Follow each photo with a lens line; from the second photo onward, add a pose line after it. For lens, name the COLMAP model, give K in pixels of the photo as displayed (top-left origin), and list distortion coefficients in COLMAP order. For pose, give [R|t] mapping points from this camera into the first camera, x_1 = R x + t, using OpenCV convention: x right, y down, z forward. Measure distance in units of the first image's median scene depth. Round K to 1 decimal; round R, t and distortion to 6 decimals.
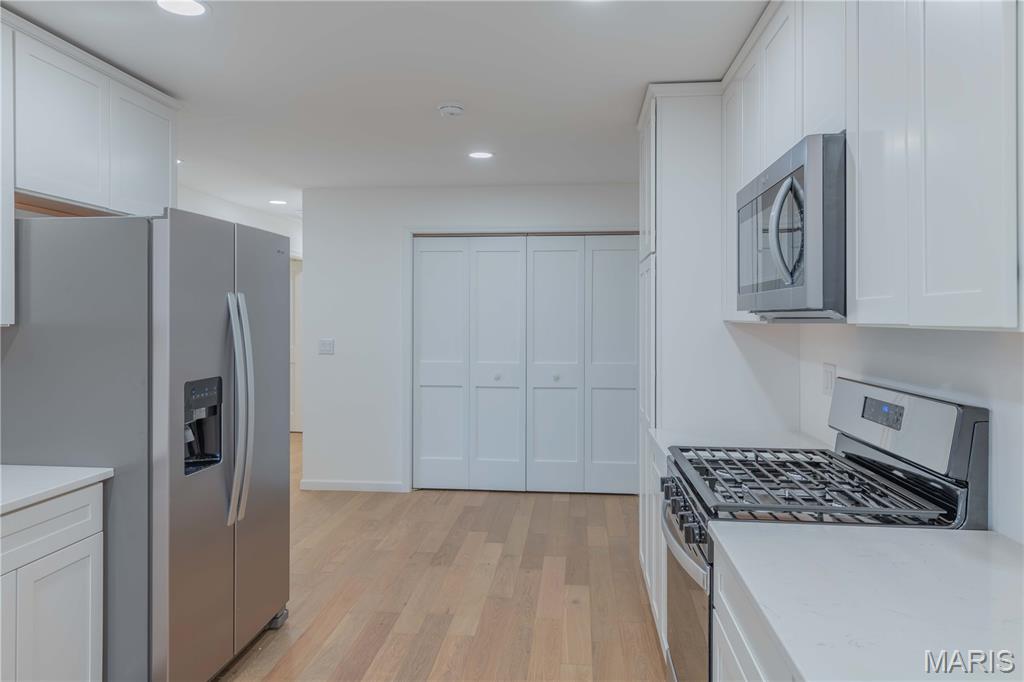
lens RADIAL K [[677.7, 0, 513.3], [0, 677.7, 317.4], [0, 0, 1]] dist [-0.001069, -0.000242]
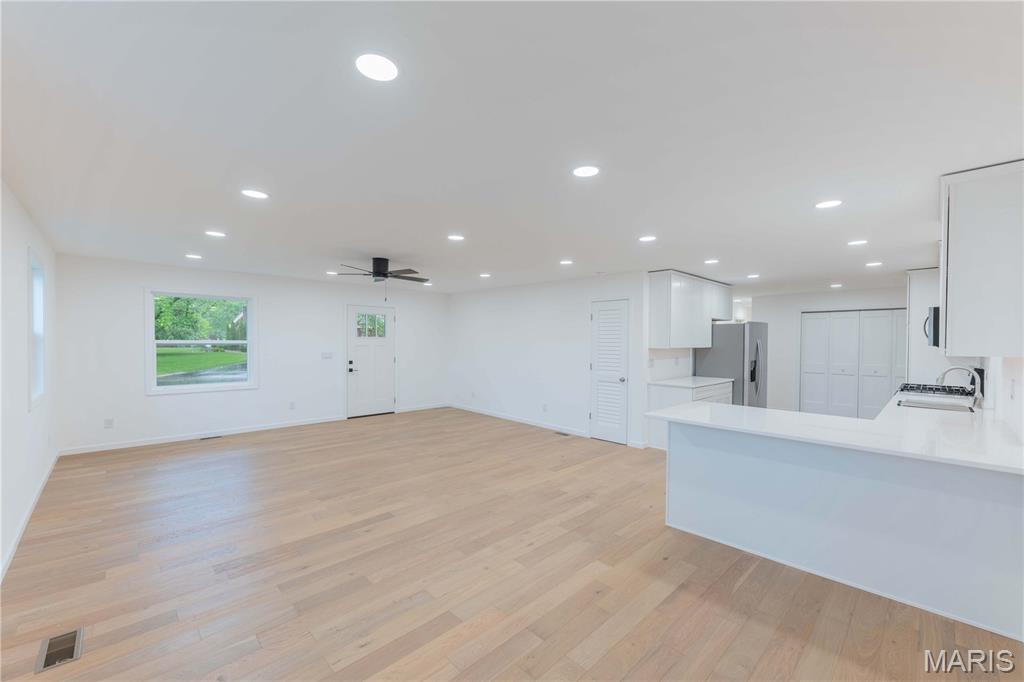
lens RADIAL K [[408.1, 0, 516.9], [0, 408.1, 340.2], [0, 0, 1]] dist [-0.000994, -0.000121]
pose [[0.762960, 0.001697, -0.646443, 0.052635], [-0.004350, 0.999987, -0.002509, -0.018096], [0.646431, 0.004726, 0.762958, -1.566468]]
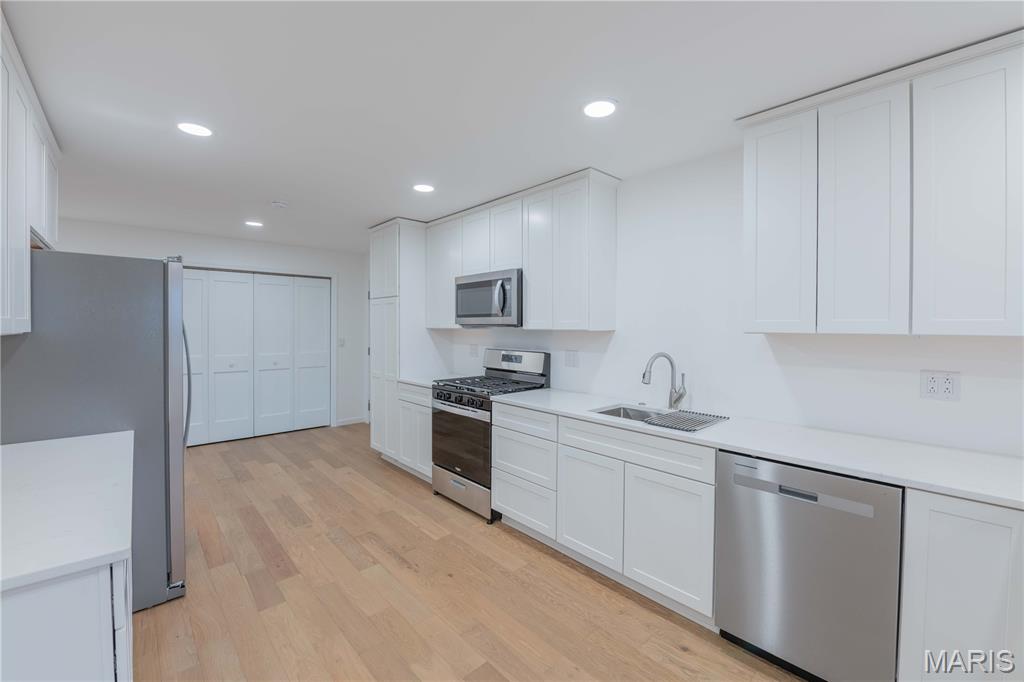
lens RADIAL K [[416.7, 0, 518.0], [0, 416.7, 331.3], [0, 0, 1]] dist [-0.016302, -0.000044]
pose [[0.655435, -0.007725, 0.755212, -0.555179], [-0.003904, 0.999900, 0.013617, -0.004243], [-0.755242, -0.011873, 0.655339, -0.155095]]
